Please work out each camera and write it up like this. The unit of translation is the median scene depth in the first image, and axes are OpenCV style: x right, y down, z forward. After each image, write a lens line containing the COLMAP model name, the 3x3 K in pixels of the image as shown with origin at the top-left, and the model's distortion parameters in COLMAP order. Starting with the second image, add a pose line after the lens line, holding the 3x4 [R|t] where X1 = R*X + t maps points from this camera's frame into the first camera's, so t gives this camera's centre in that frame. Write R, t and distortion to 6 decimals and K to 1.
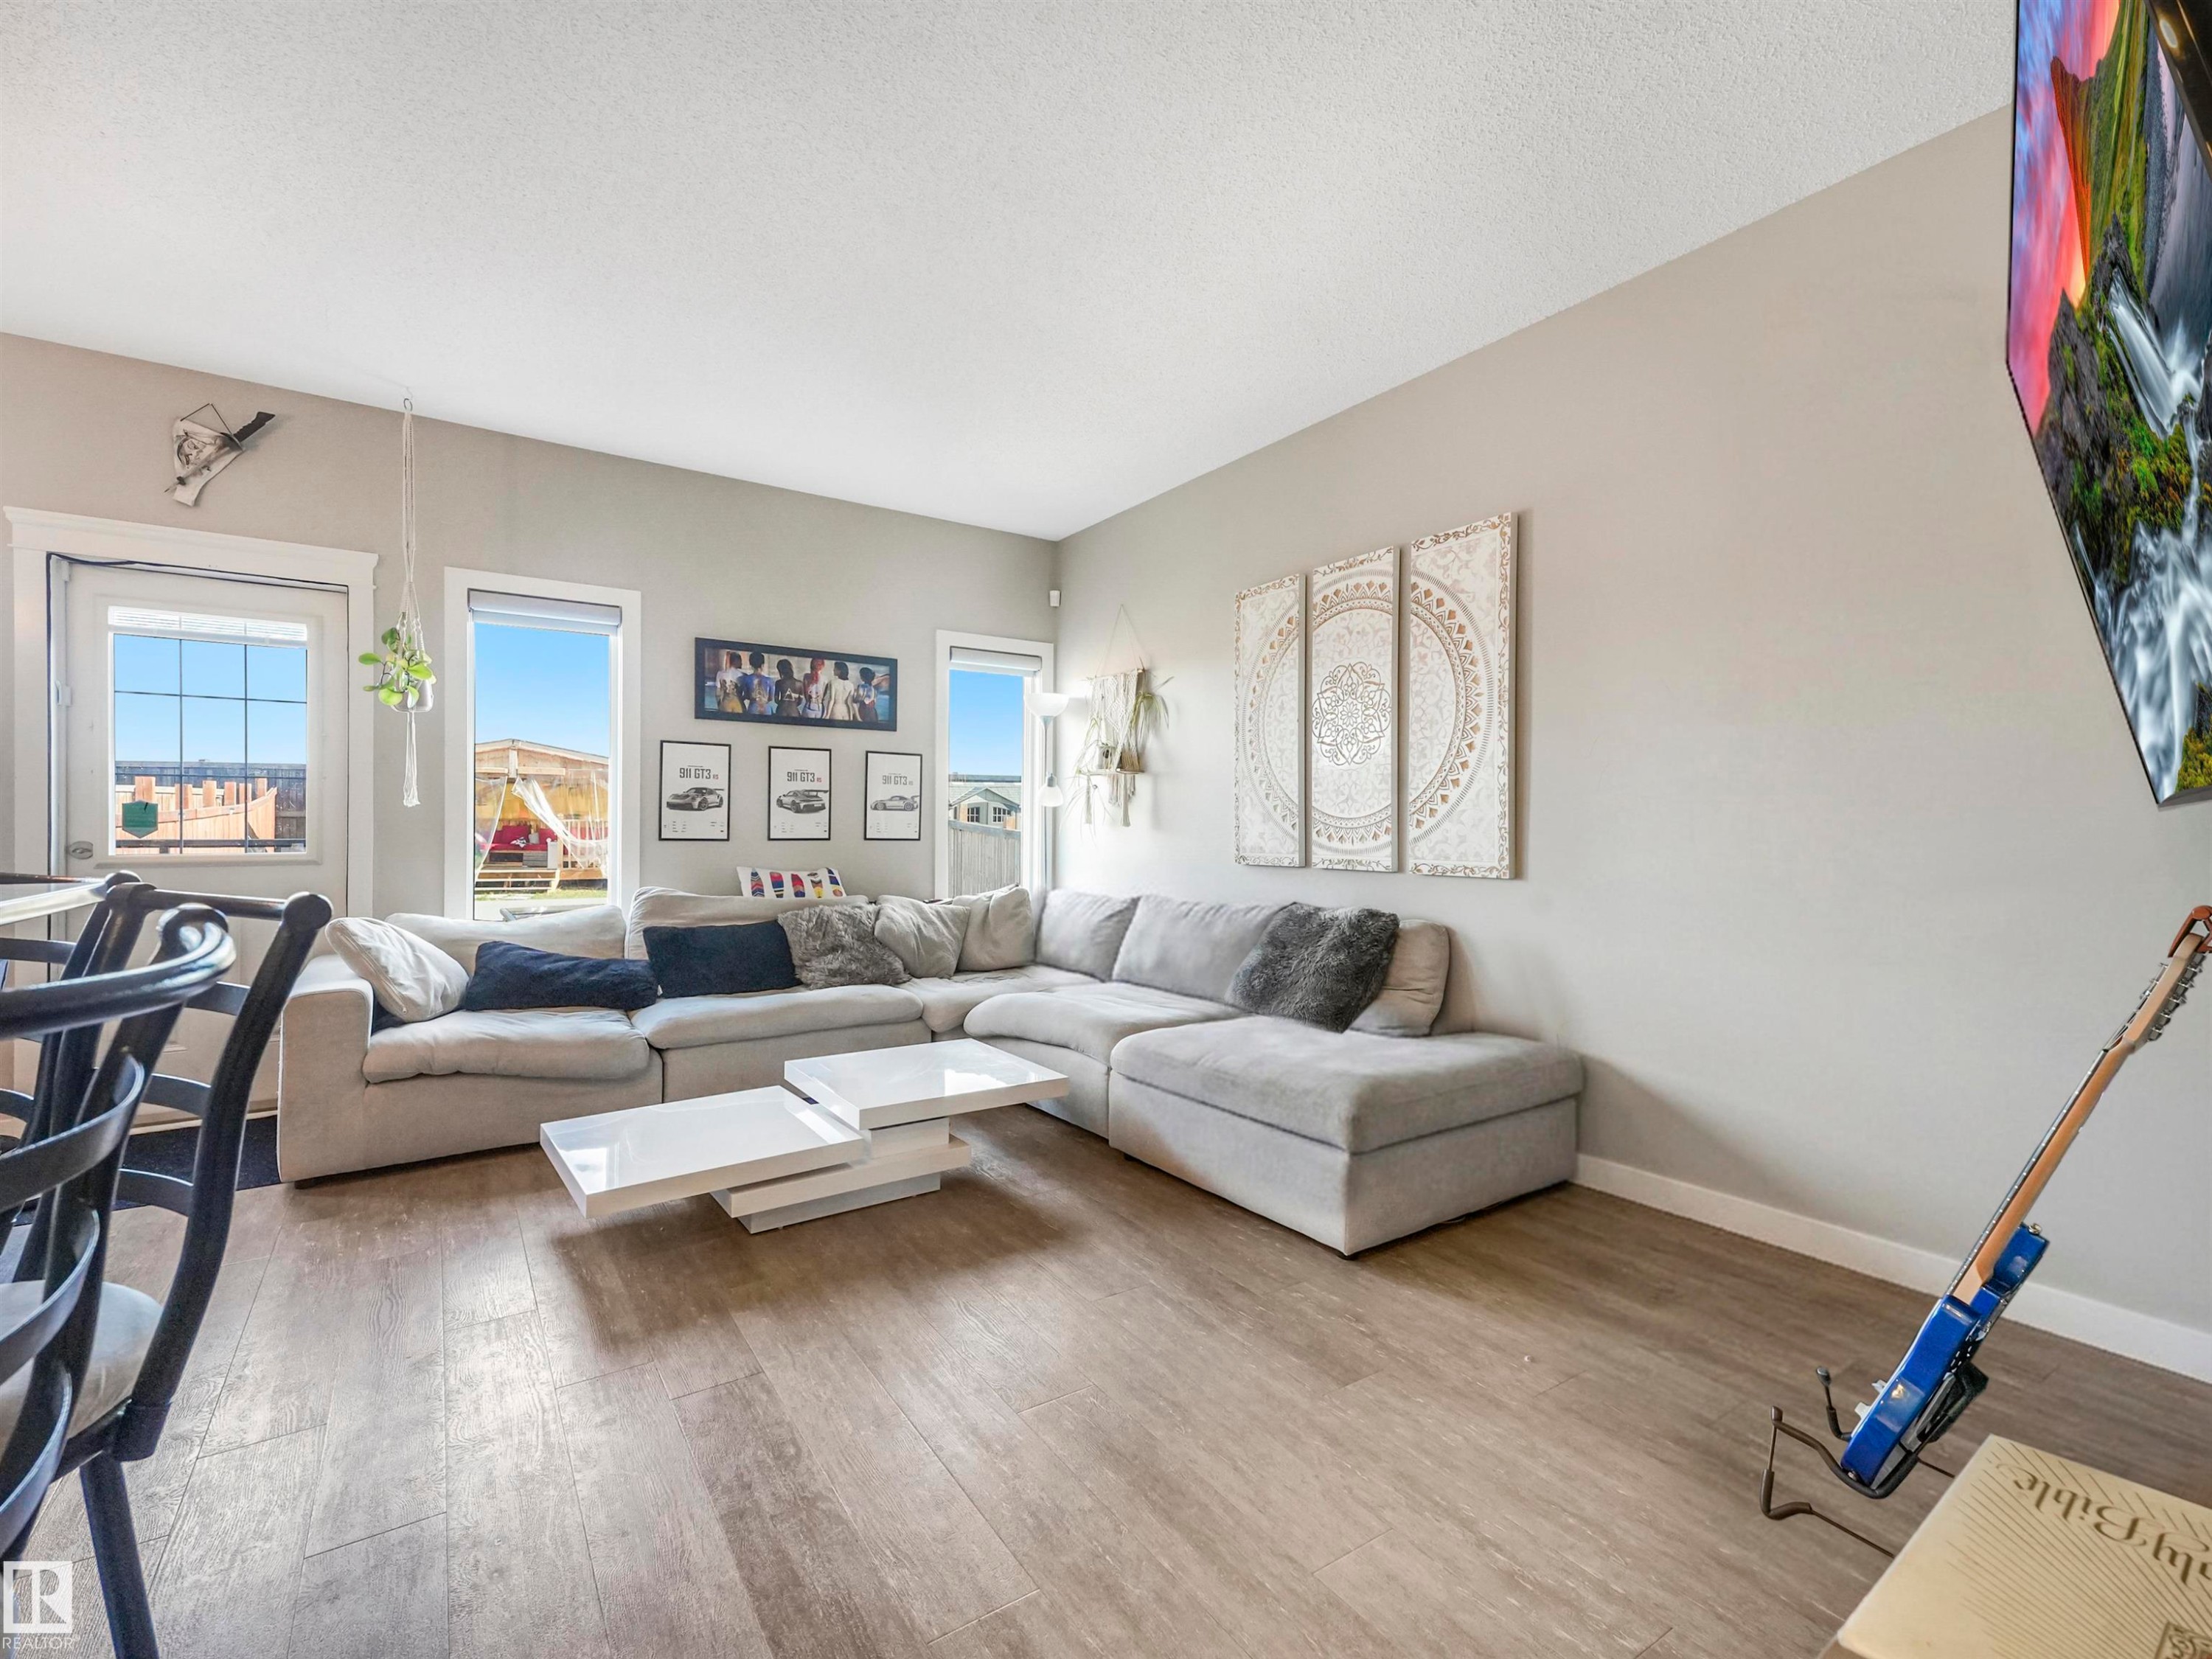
lens RADIAL K [[989.5, 0, 1106.0], [0, 989.5, 829.5], [0, 0, 1]] dist [0.020167, -0.000107]
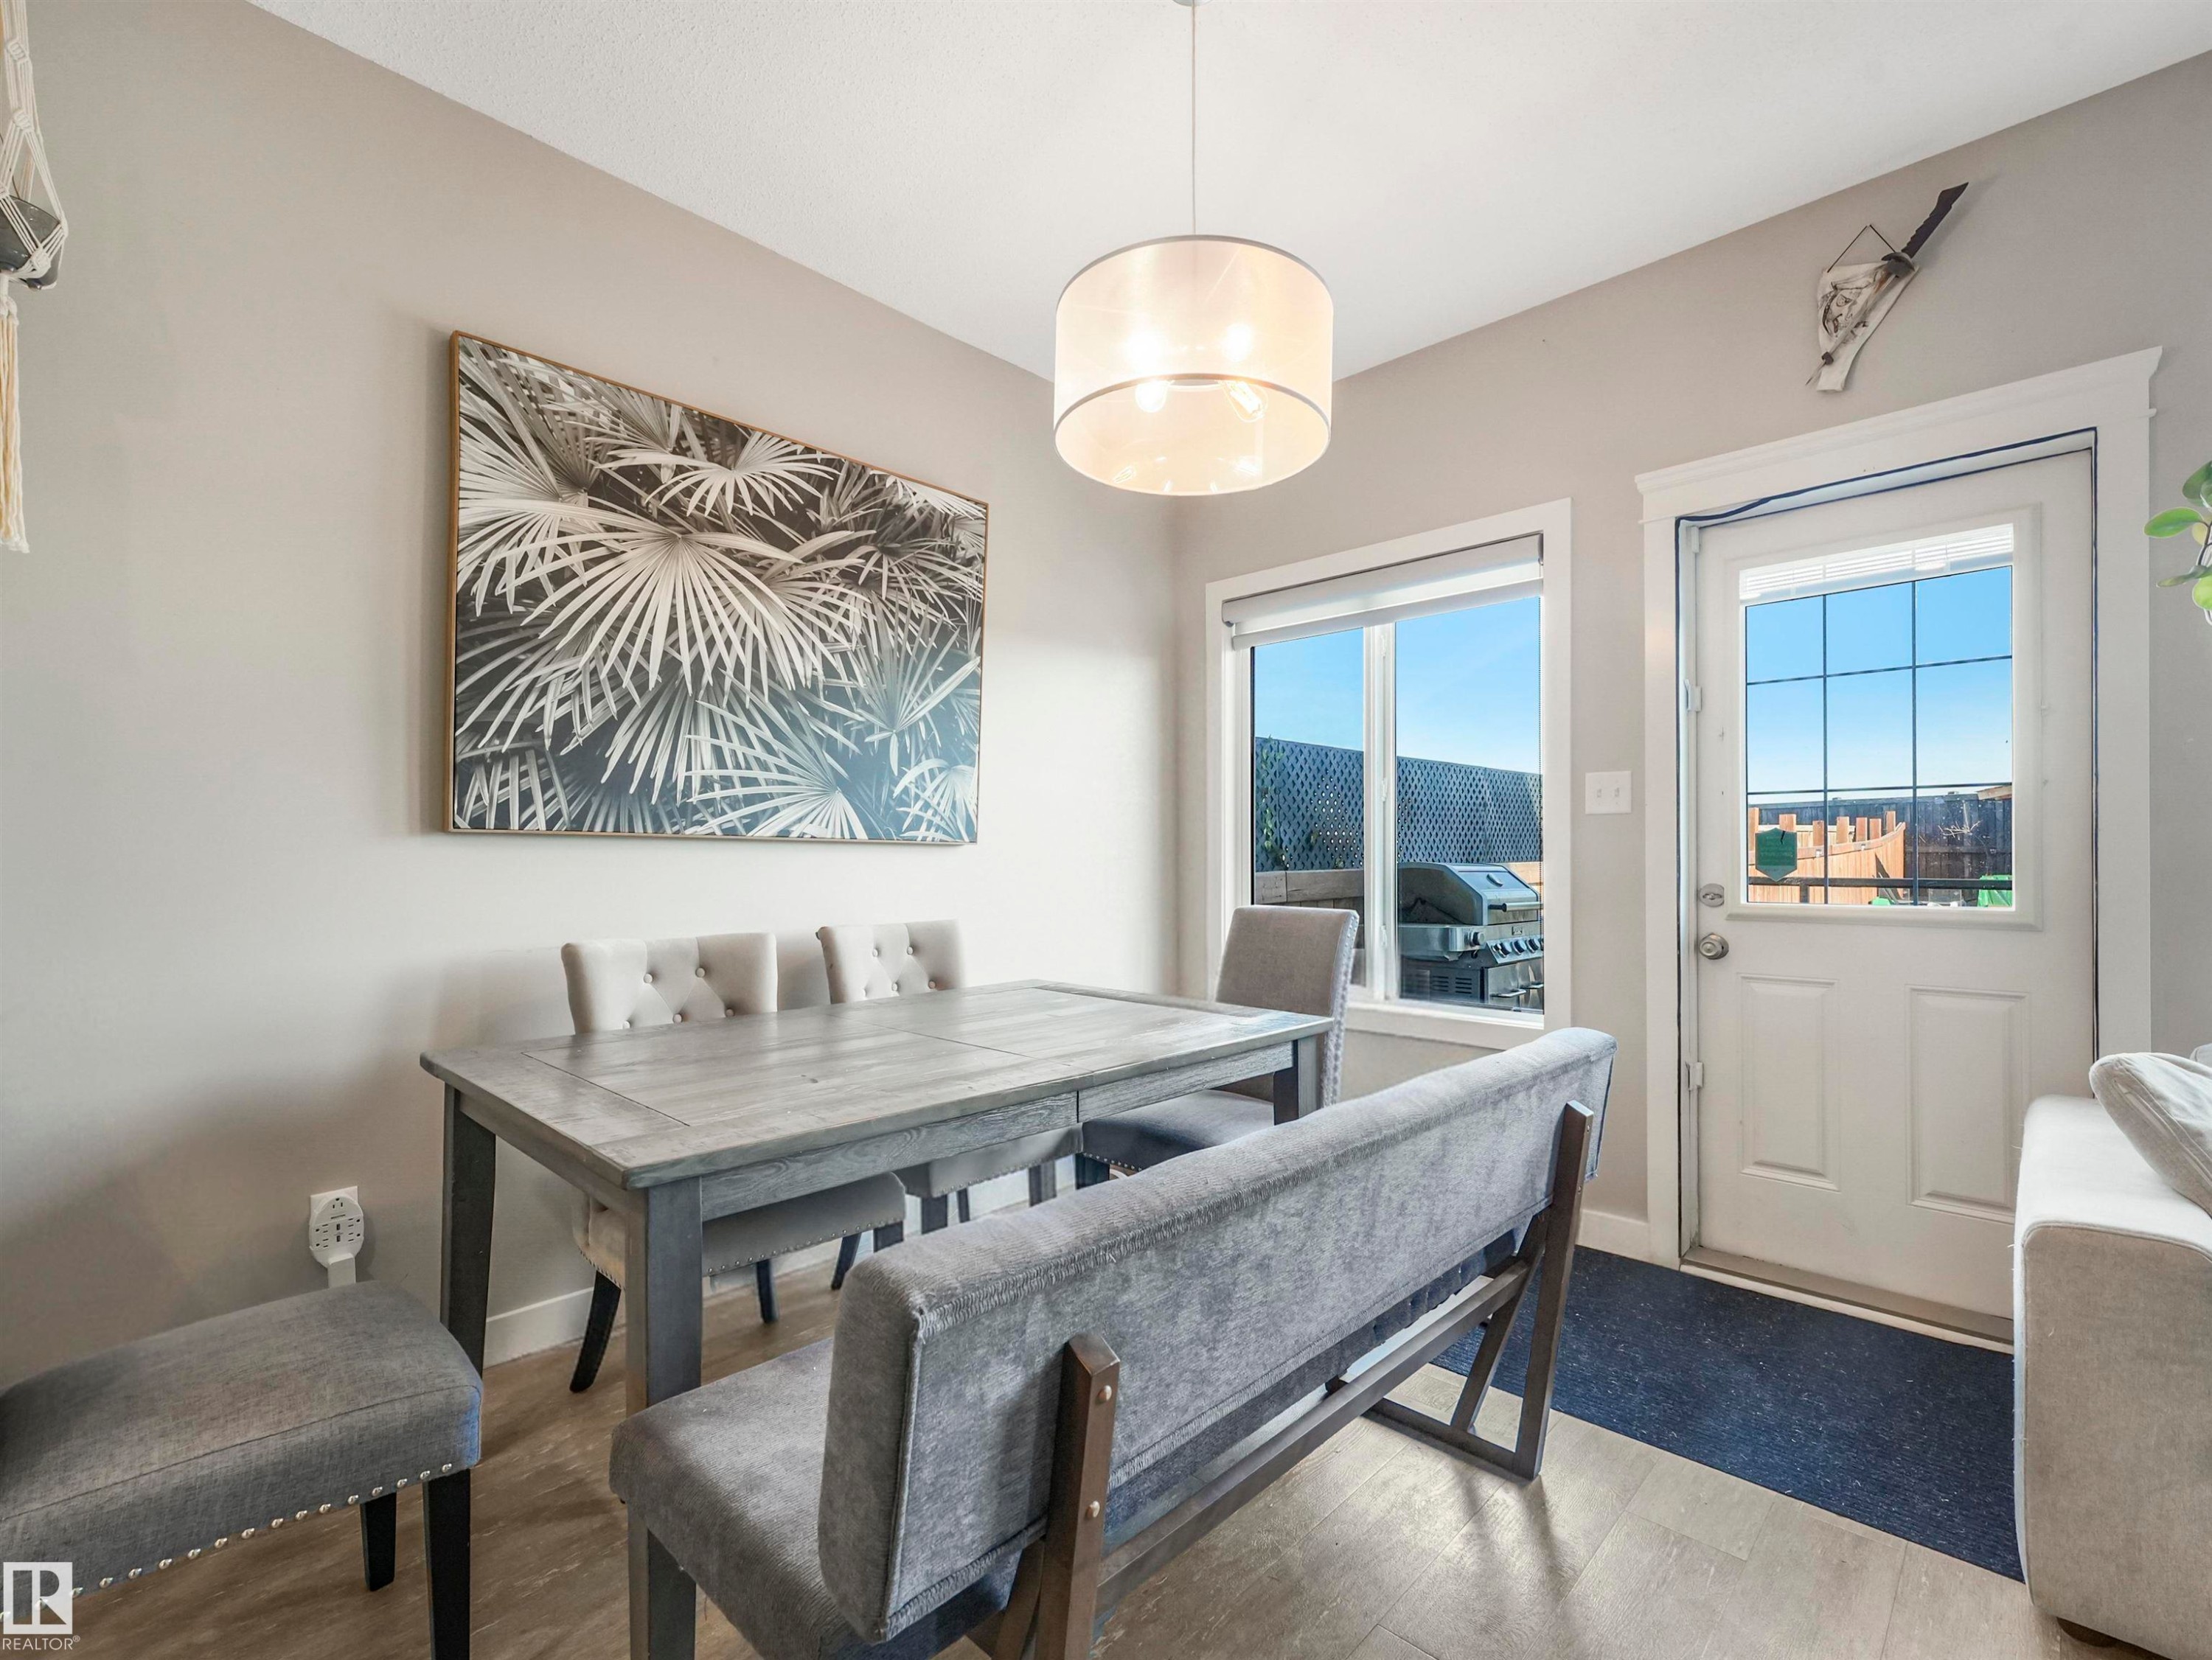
lens RADIAL K [[1043.8, 0, 1106.0], [0, 1043.8, 830.0], [0, 0, 1]] dist [0.026419, -0.000257]
pose [[0.232400, -0.026176, -0.972268, -0.334841], [-0.006810, 0.999569, -0.028539, -0.003577], [0.972596, 0.013253, 0.232122, 0.357217]]
